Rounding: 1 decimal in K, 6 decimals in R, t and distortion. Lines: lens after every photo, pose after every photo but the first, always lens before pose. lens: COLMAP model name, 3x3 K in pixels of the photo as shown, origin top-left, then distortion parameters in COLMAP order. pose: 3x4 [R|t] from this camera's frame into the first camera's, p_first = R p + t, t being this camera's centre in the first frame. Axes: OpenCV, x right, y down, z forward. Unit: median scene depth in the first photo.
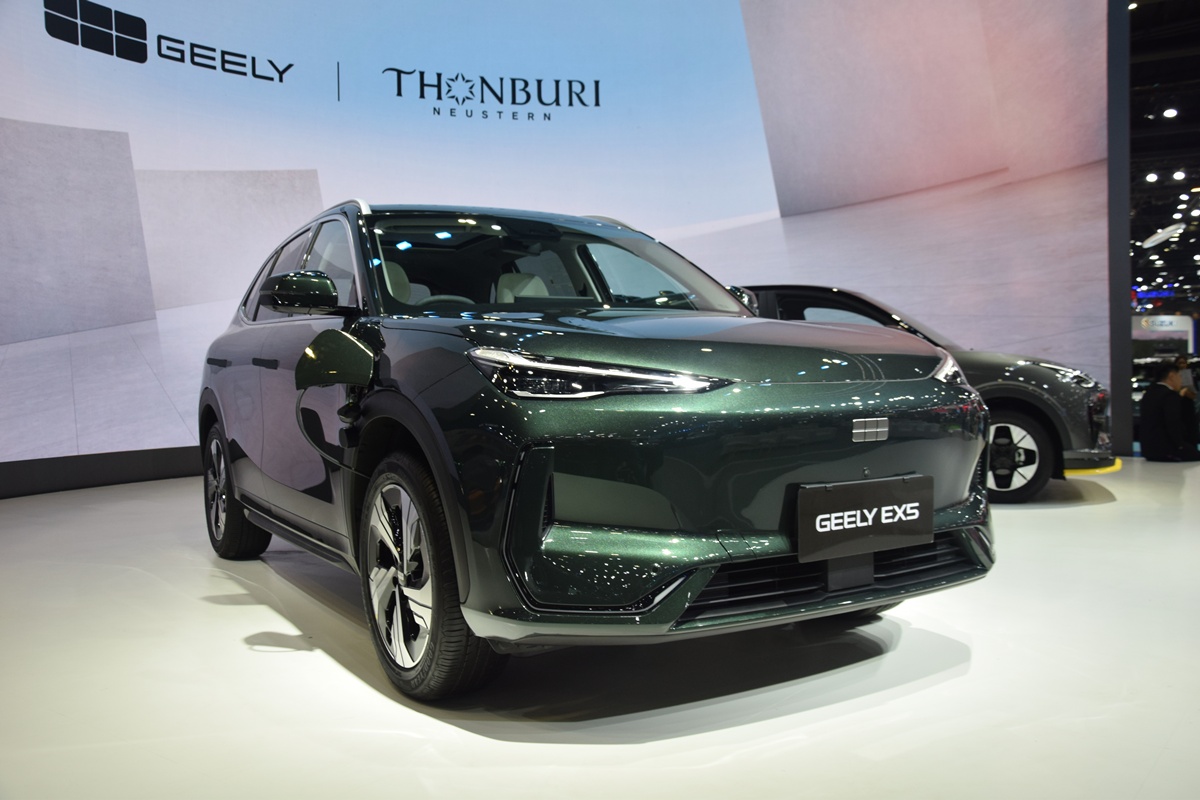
lens RADIAL K [[1097.5, 0, 598.3], [0, 1097.5, 394.2], [0, 0, 1]] dist [0.050479, 0.036973]
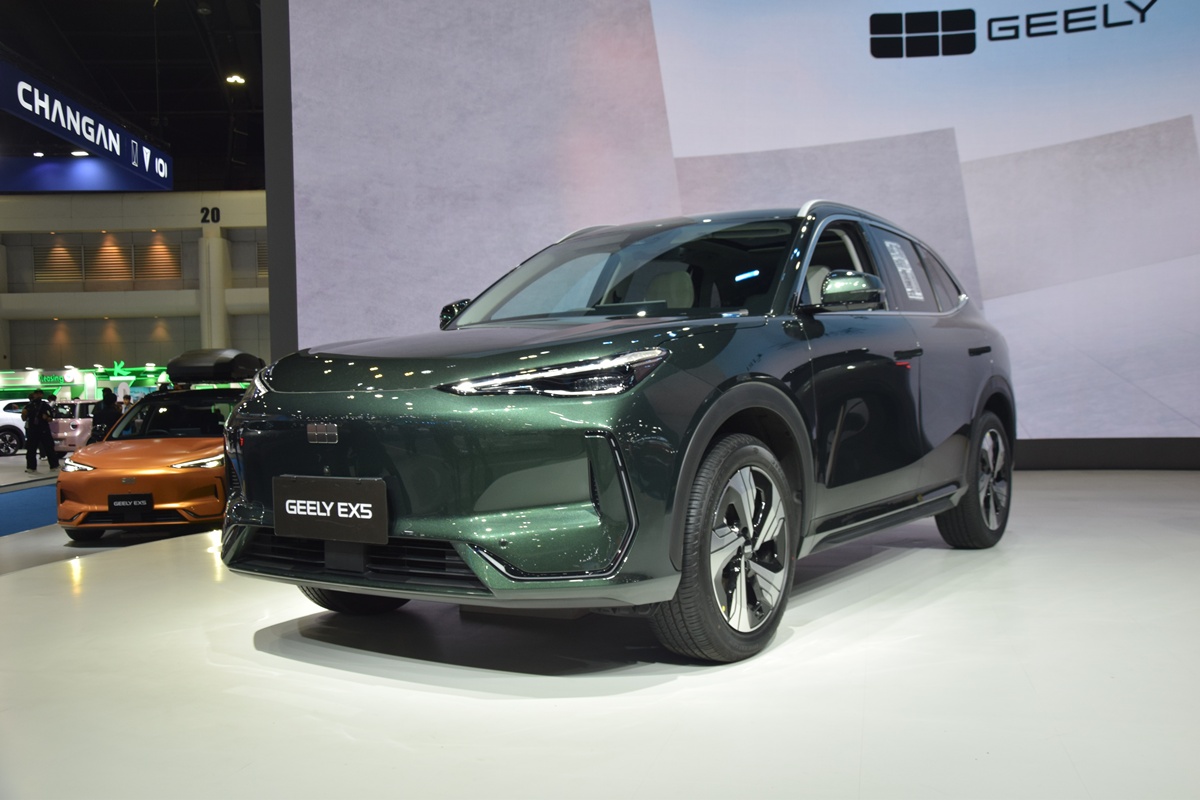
lens RADIAL K [[1260.2, 0, 606.5], [0, 1260.2, 399.7], [0, 0, 1]] dist [0.132895, 0.000000]
pose [[0.370490, 0.034180, -0.928207, 1.551813], [-0.015792, 0.999410, 0.030498, -0.047382], [0.928702, 0.003359, 0.370811, 0.758871]]
